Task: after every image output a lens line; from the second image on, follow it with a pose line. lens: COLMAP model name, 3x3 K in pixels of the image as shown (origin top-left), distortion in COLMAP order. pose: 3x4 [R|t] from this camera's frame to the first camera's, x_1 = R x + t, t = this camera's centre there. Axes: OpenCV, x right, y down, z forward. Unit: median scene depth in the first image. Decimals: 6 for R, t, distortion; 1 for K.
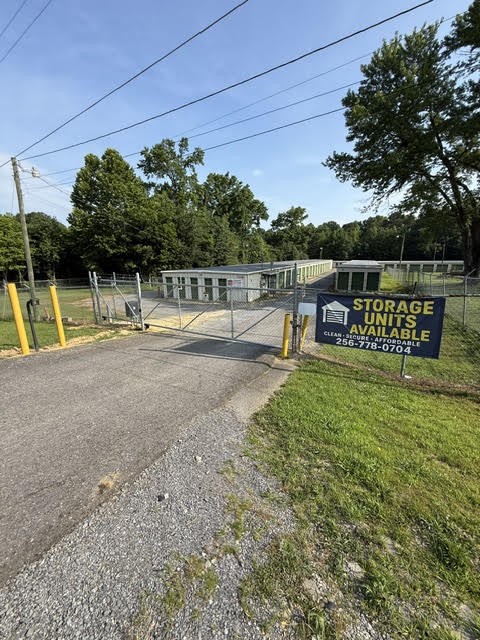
lens RADIAL K [[255.9, 0, 241.4], [0, 255.9, 316.2], [0, 0, 1]] dist [0.001188, -0.000288]
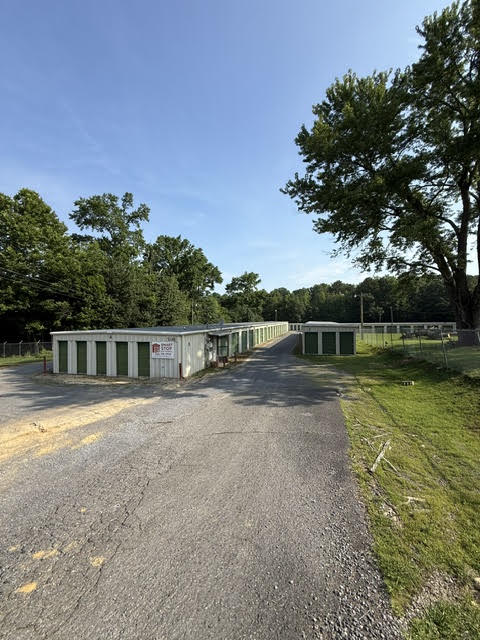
lens RADIAL K [[255.9, 0, 242.4], [0, 255.9, 320.2], [0, 0, 1]] dist [0.001188, -0.000288]
pose [[0.985370, 0.000254, 0.170428, 0.027247], [0.038895, 0.973274, -0.226331, -0.019429], [-0.165931, 0.229649, 0.959025, 0.141204]]
